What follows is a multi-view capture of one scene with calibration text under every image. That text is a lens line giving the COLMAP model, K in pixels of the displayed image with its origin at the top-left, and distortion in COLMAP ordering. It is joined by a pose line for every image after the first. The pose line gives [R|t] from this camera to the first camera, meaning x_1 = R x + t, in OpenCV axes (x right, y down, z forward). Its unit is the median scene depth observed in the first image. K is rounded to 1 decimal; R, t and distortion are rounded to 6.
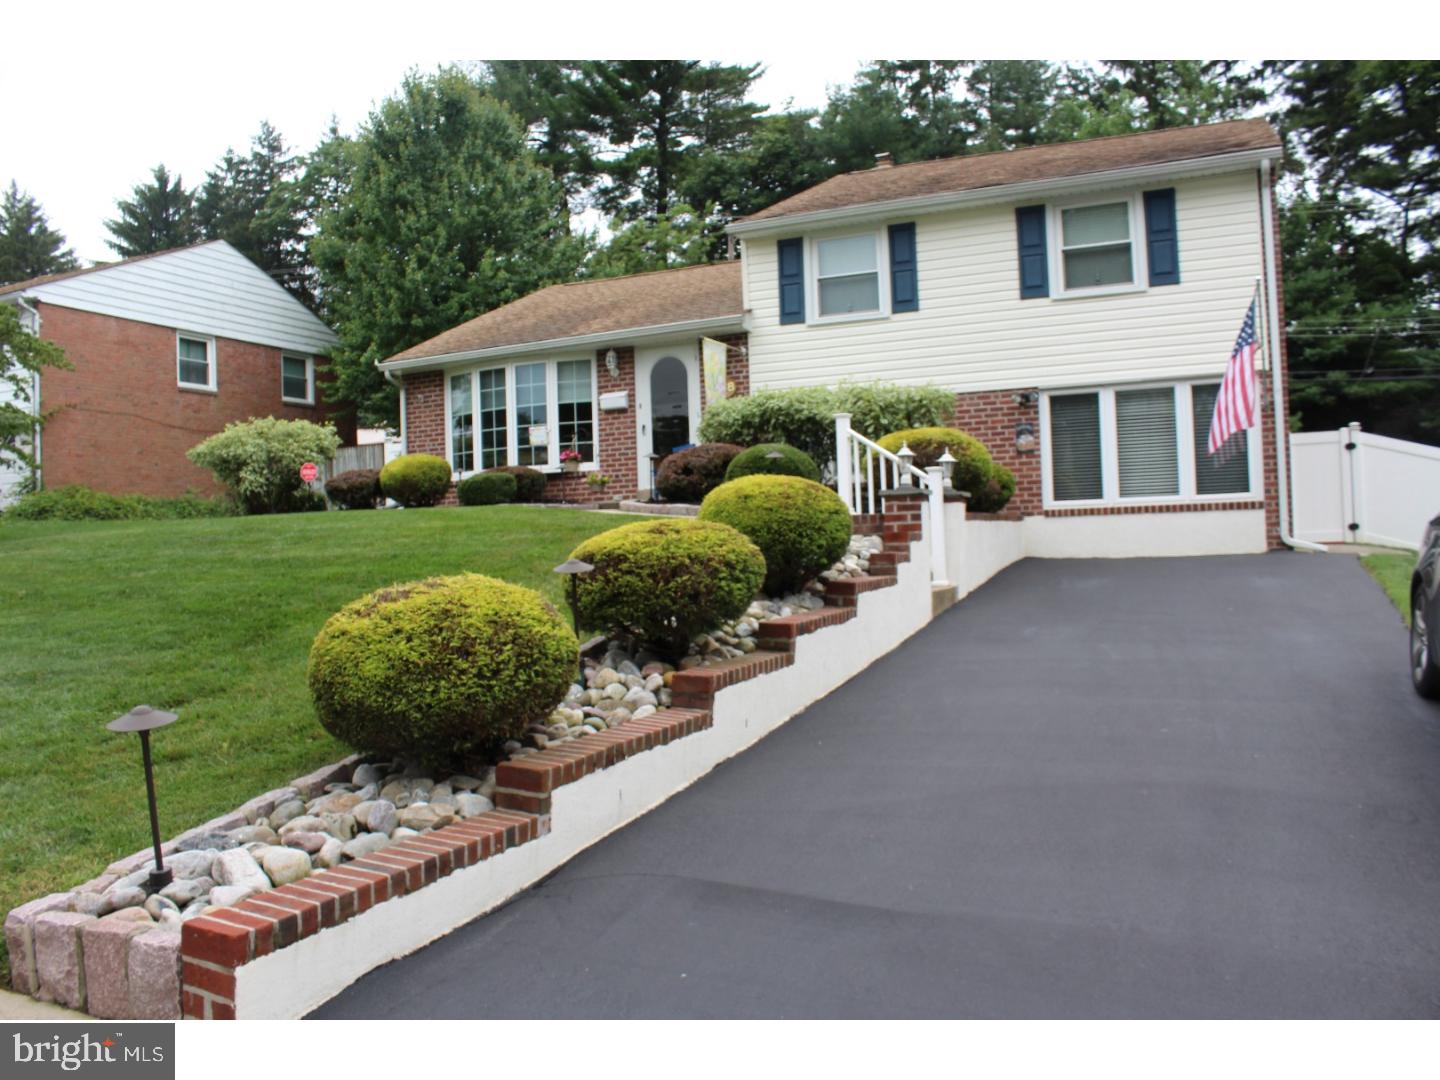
lens RADIAL K [[1182.3, 0, 720.0], [0, 1182.3, 540.0], [0, 0, 1]] dist [-0.154841, 0.136274]
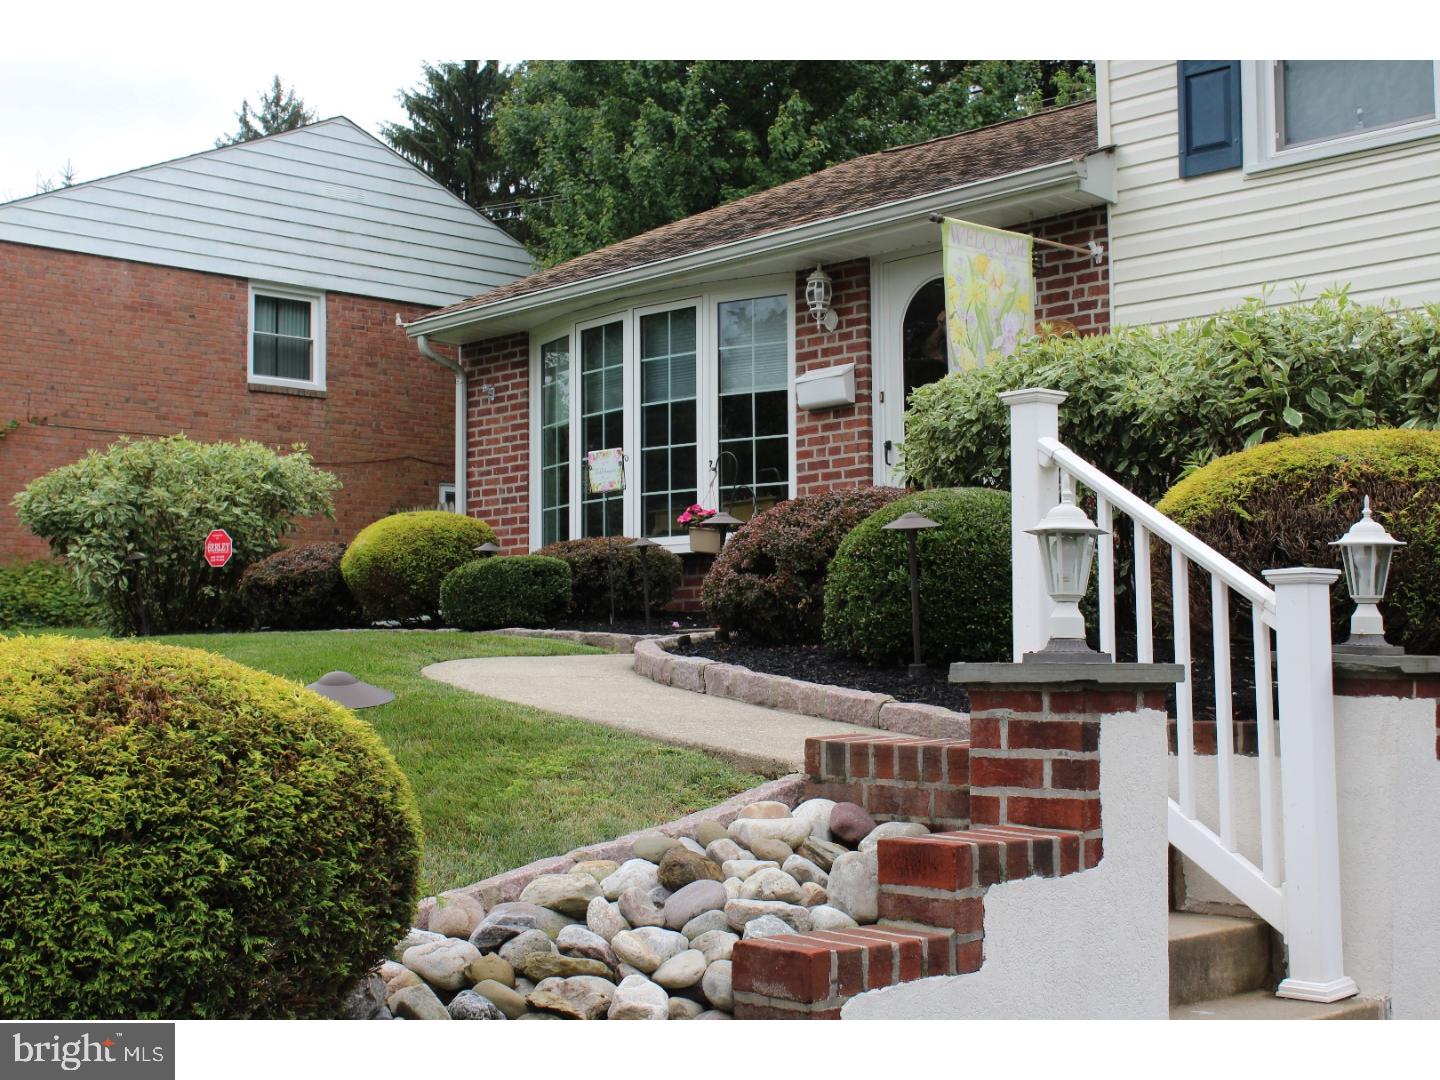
lens RADIAL K [[1975.1, 0, 720.0], [0, 1975.1, 540.0], [0, 0, 1]] dist [-0.040354, -0.119303]
pose [[0.927296, 0.001116, -0.374327, 0.142944], [-0.020356, 0.998666, -0.047449, -0.027038], [0.373774, 0.051619, 0.926082, 0.318744]]
